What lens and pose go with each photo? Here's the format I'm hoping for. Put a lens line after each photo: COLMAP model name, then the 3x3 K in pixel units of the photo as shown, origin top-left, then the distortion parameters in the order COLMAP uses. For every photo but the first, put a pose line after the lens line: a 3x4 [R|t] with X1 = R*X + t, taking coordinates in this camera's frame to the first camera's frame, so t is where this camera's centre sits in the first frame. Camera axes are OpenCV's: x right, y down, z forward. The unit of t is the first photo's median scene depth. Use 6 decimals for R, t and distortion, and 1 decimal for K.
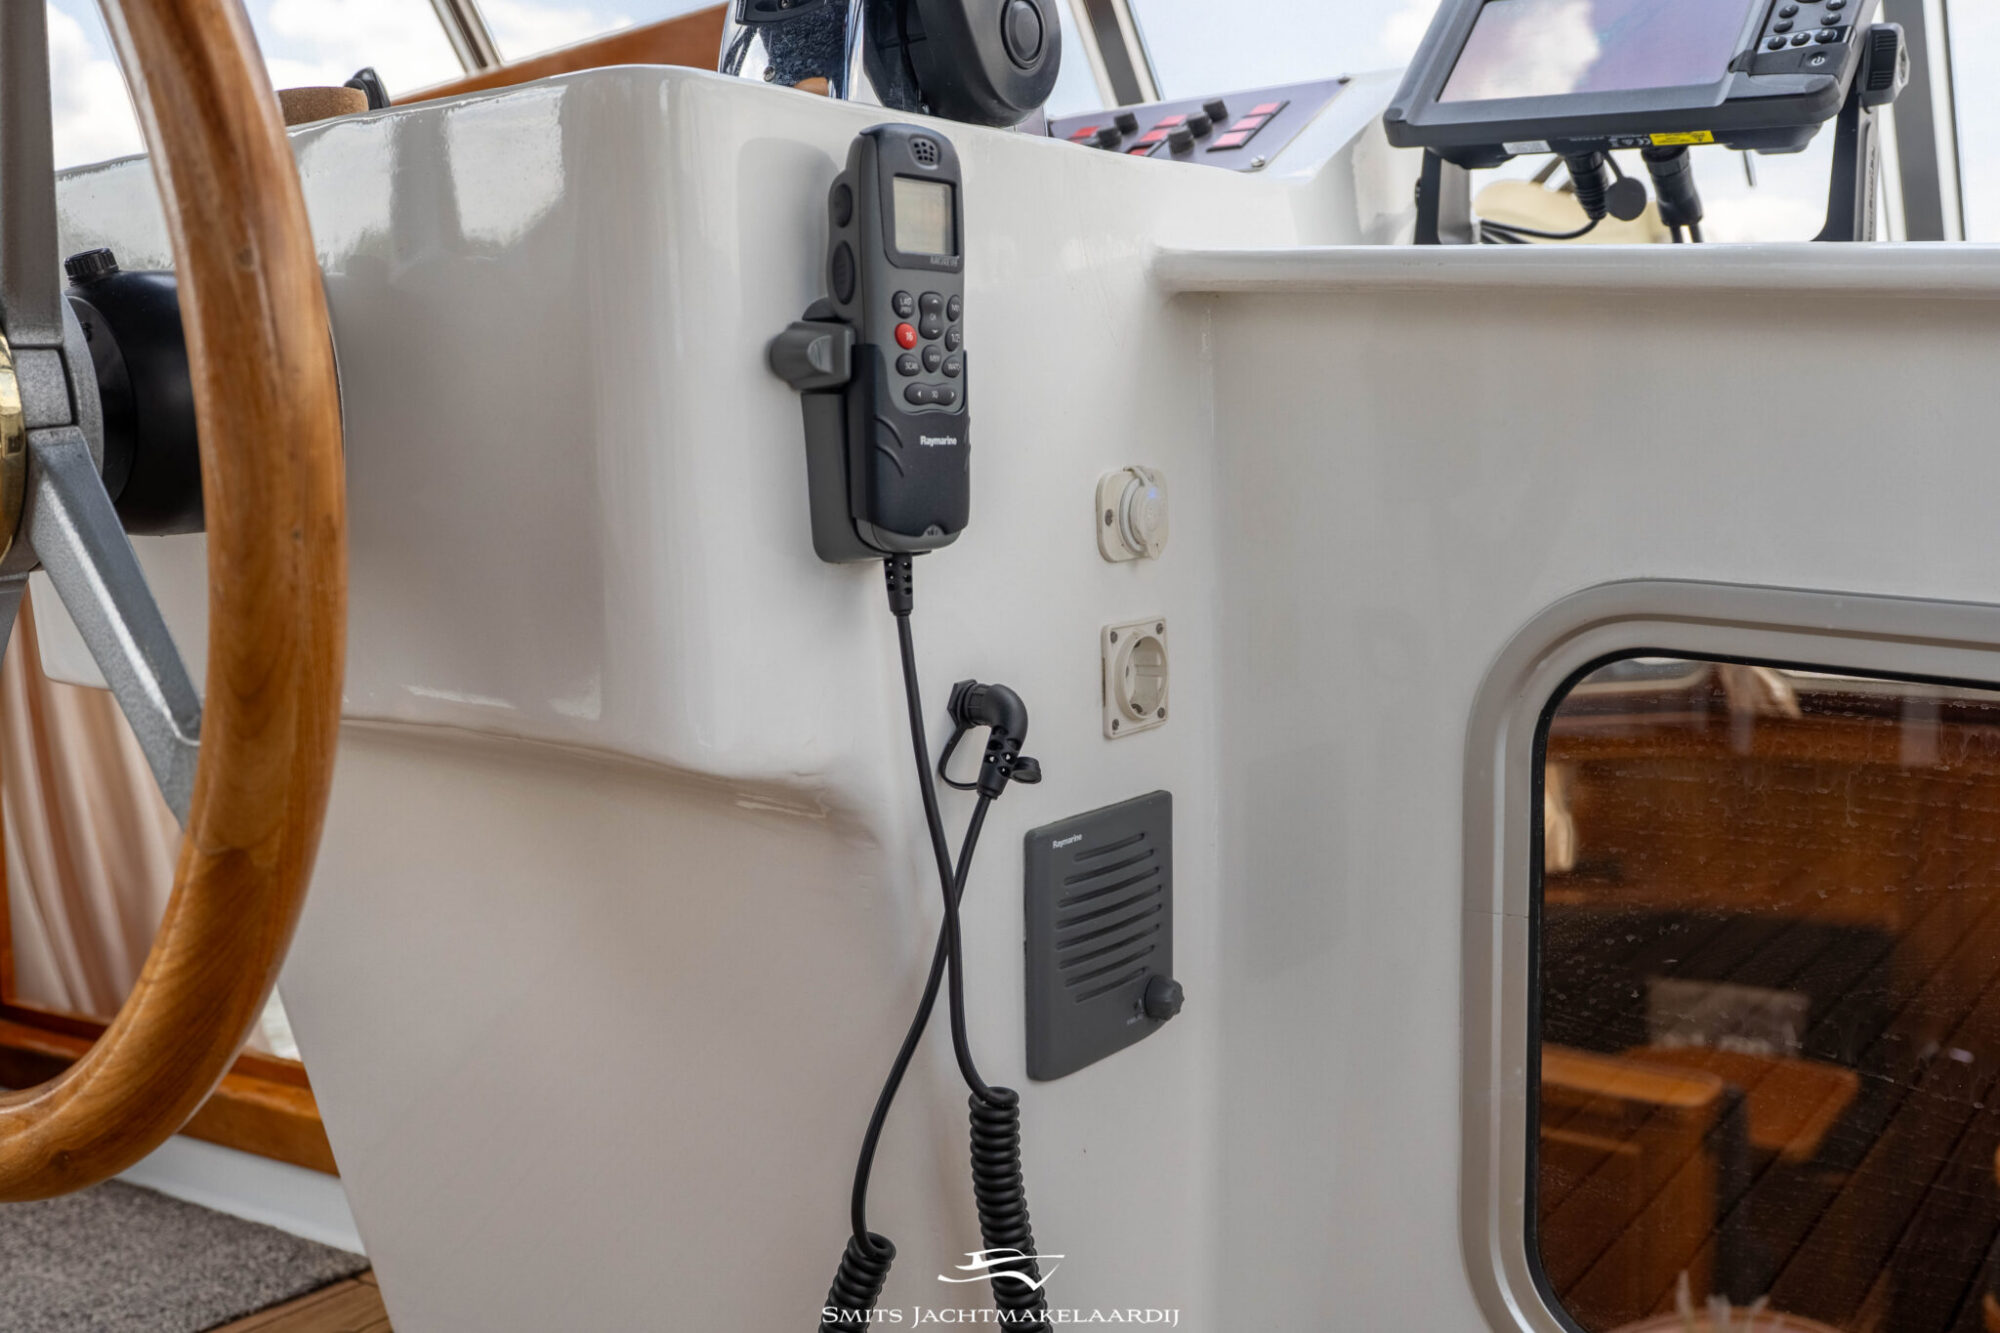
lens RADIAL K [[2007.2, 0, 1000.0], [0, 2007.2, 666.5], [0, 0, 1]] dist [0.006609, -0.000657]
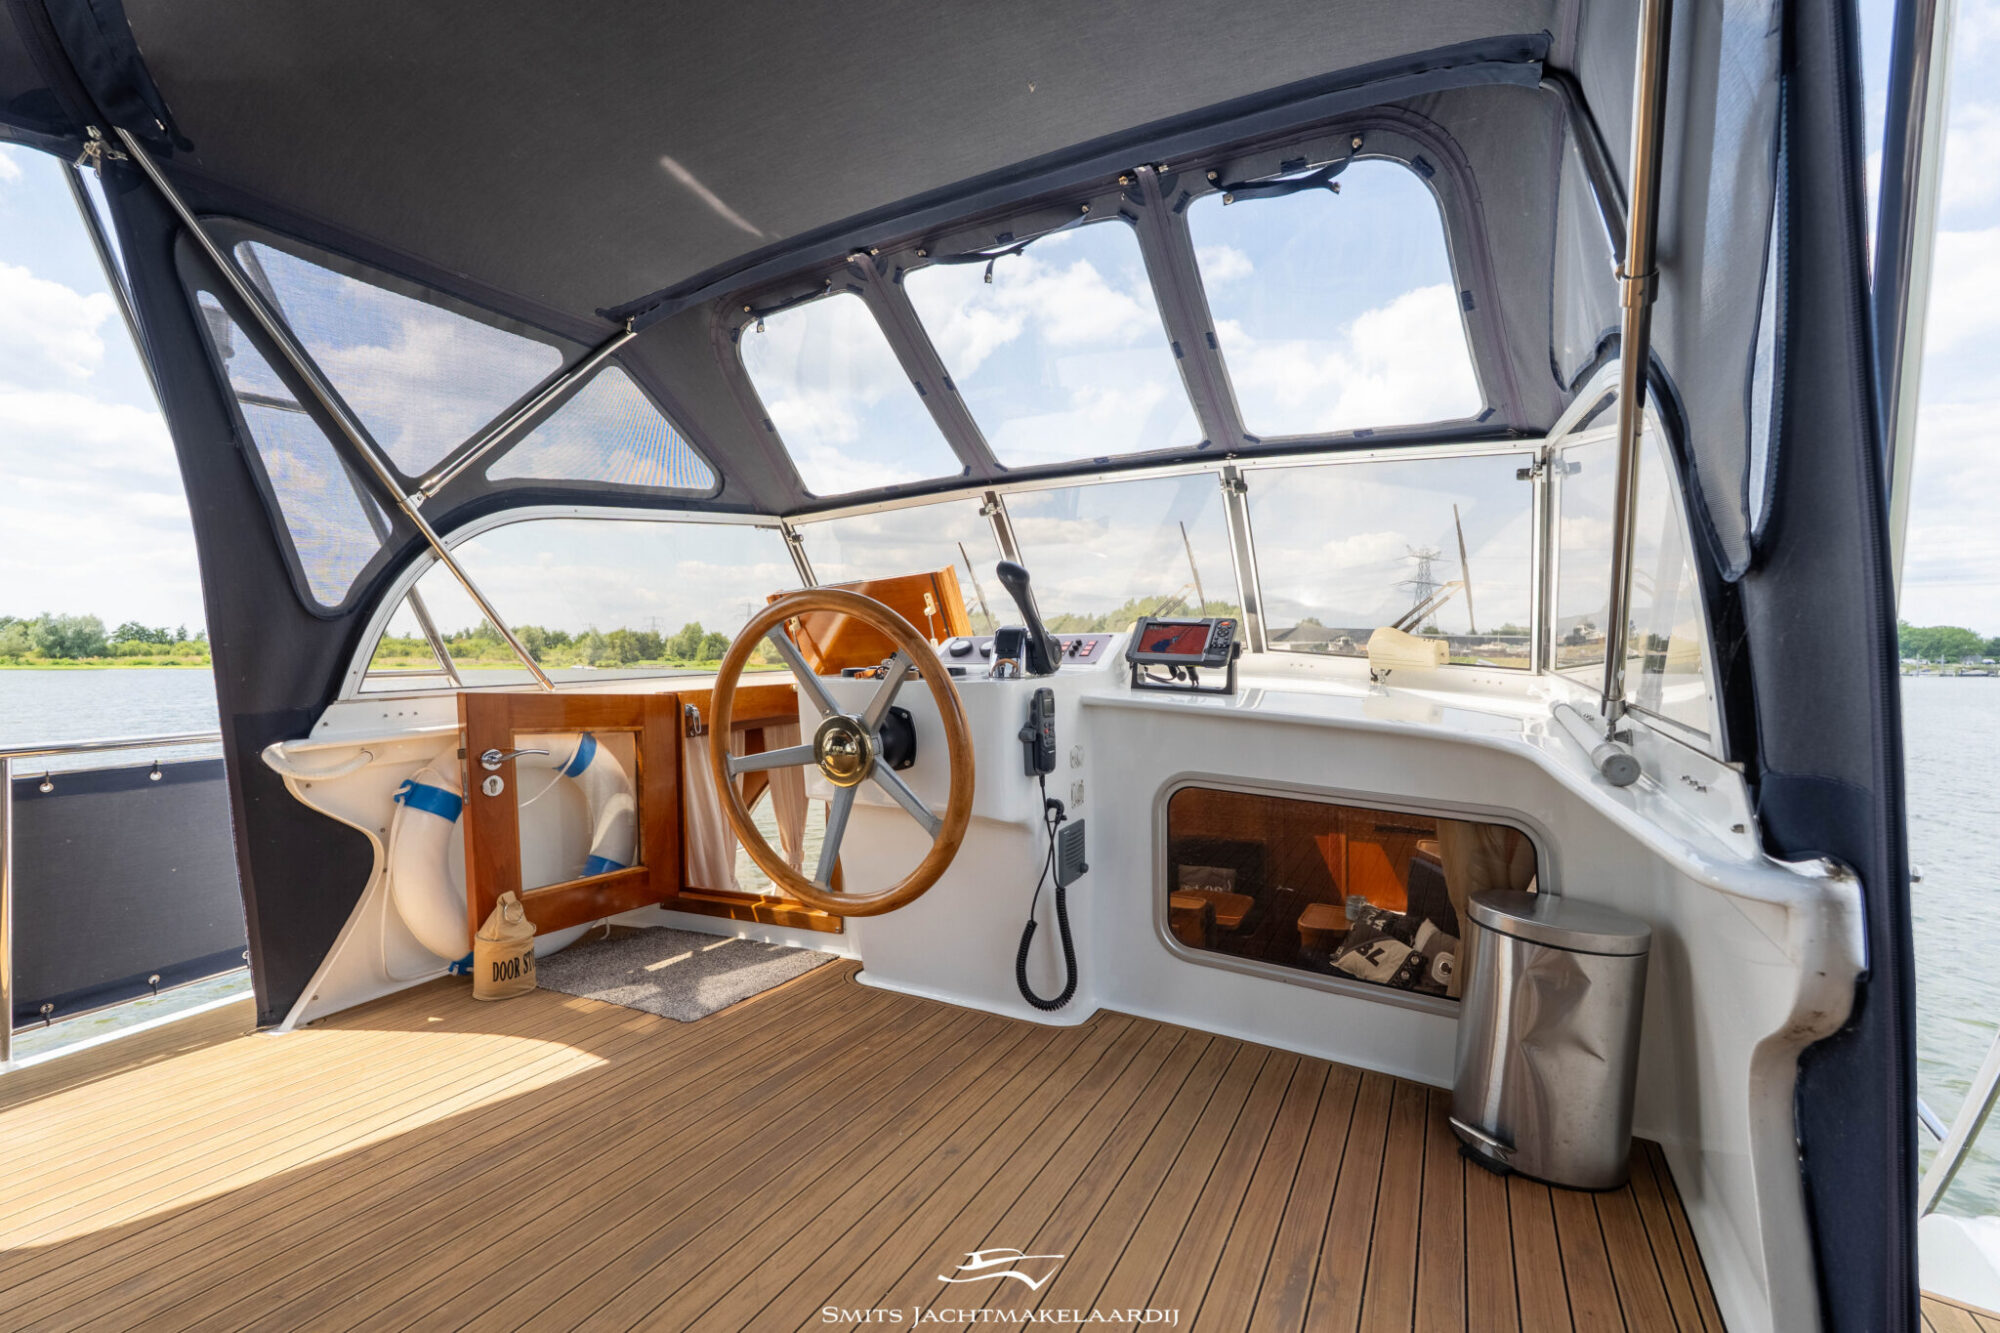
lens RADIAL K [[876.8, 0, 1000.0], [0, 876.8, 666.5], [0, 0, 1]] dist [-0.003070, 0.000052]
pose [[0.992335, -0.004172, 0.123504, -0.338022], [0.013867, 0.996877, -0.077747, -0.124953], [-0.122793, 0.078864, 0.989294, -0.893414]]
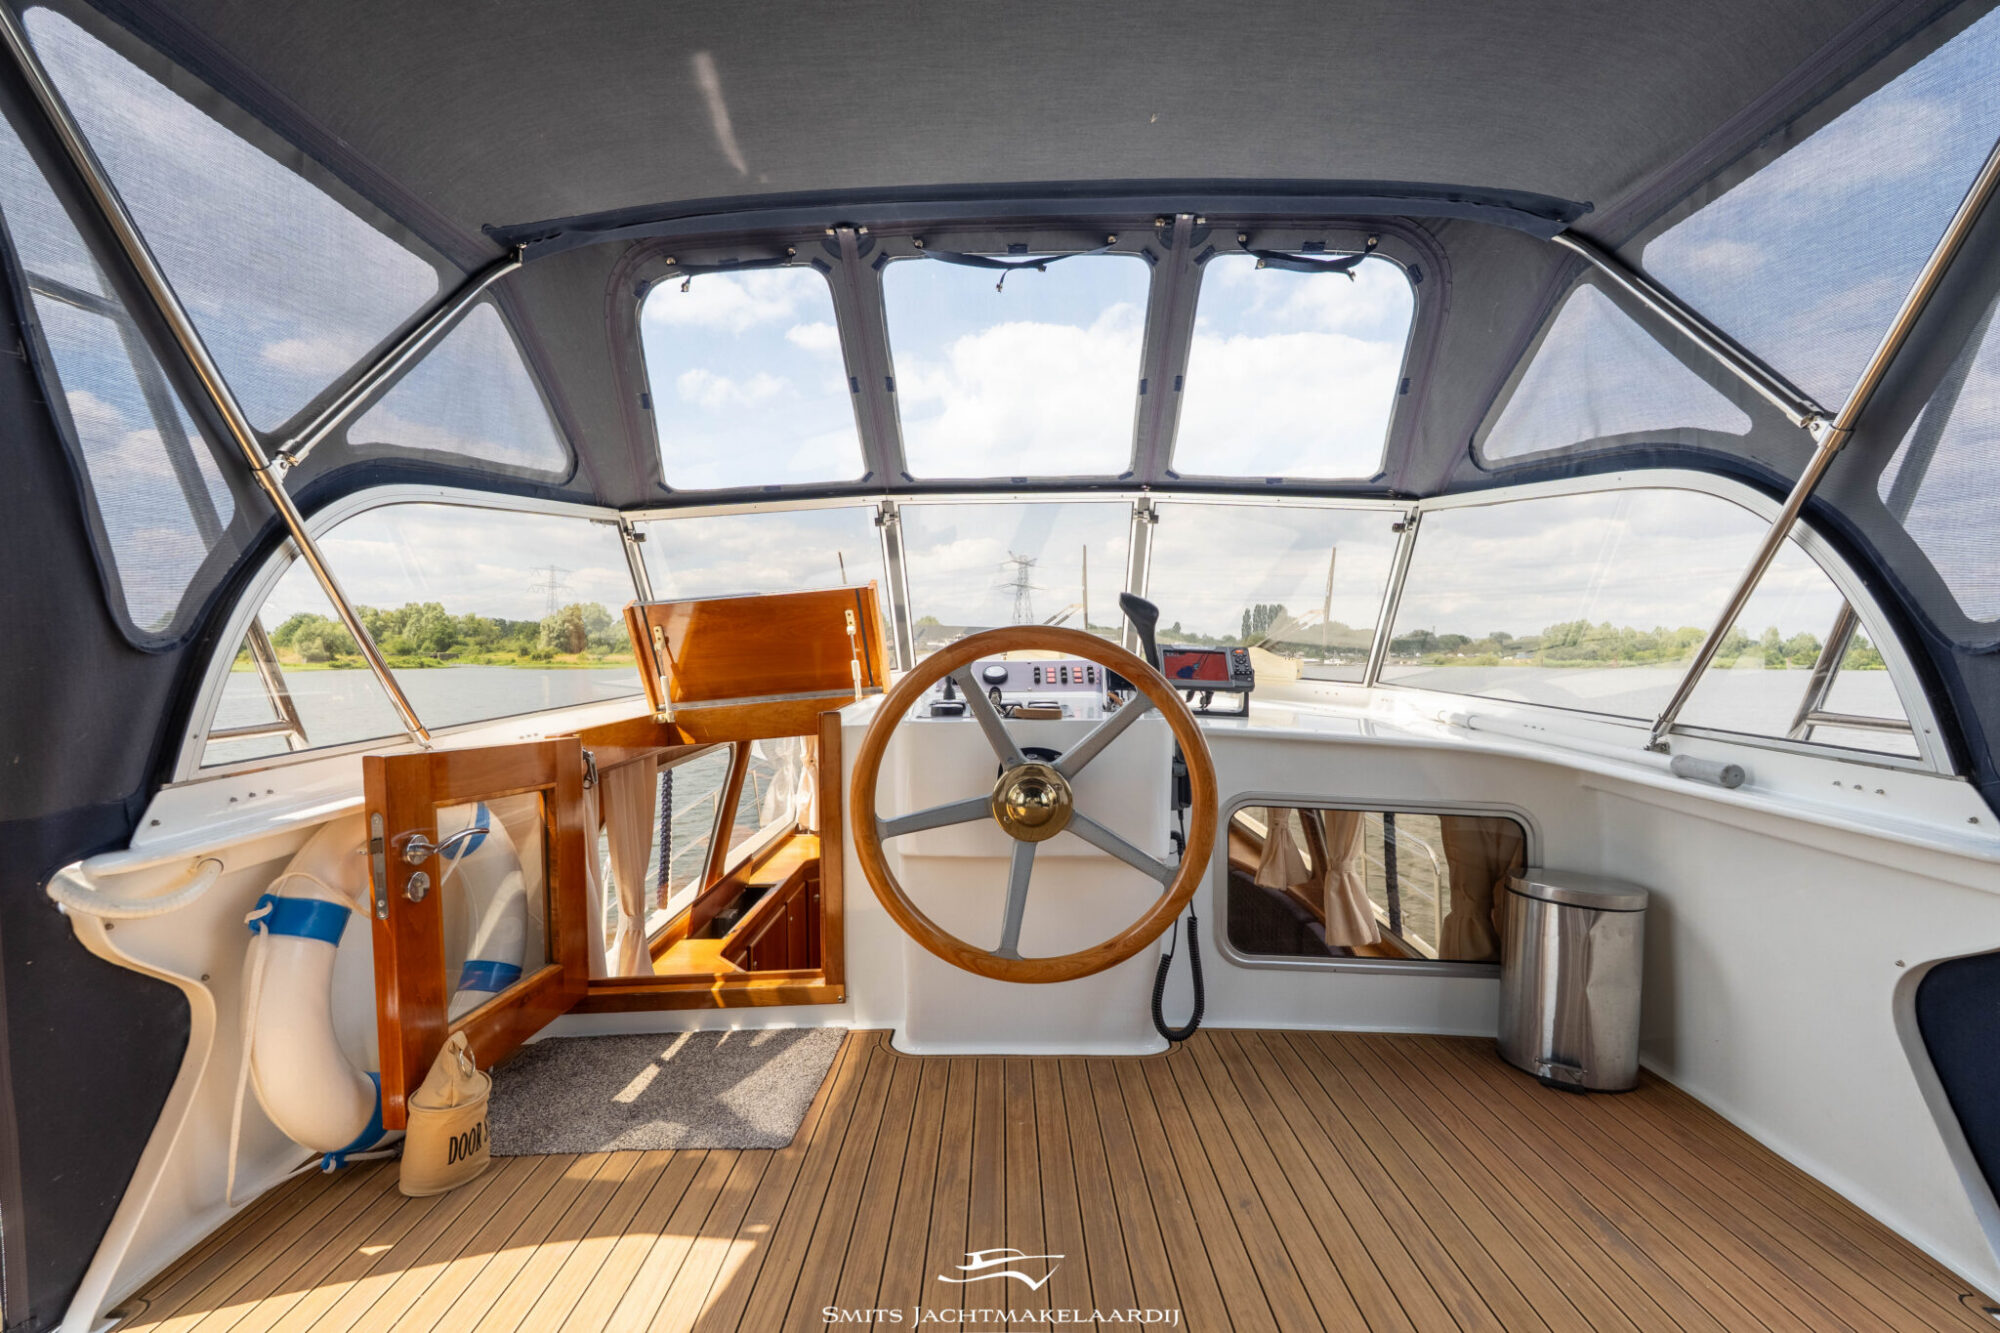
lens RADIAL K [[876.8, 0, 1000.0], [0, 876.8, 666.5], [0, 0, 1]] dist [-0.003070, 0.000052]
pose [[0.823458, -0.016852, 0.567127, -1.329565], [0.059406, 0.996625, -0.056644, -0.249576], [-0.564258, 0.080335, 0.821681, -0.422323]]
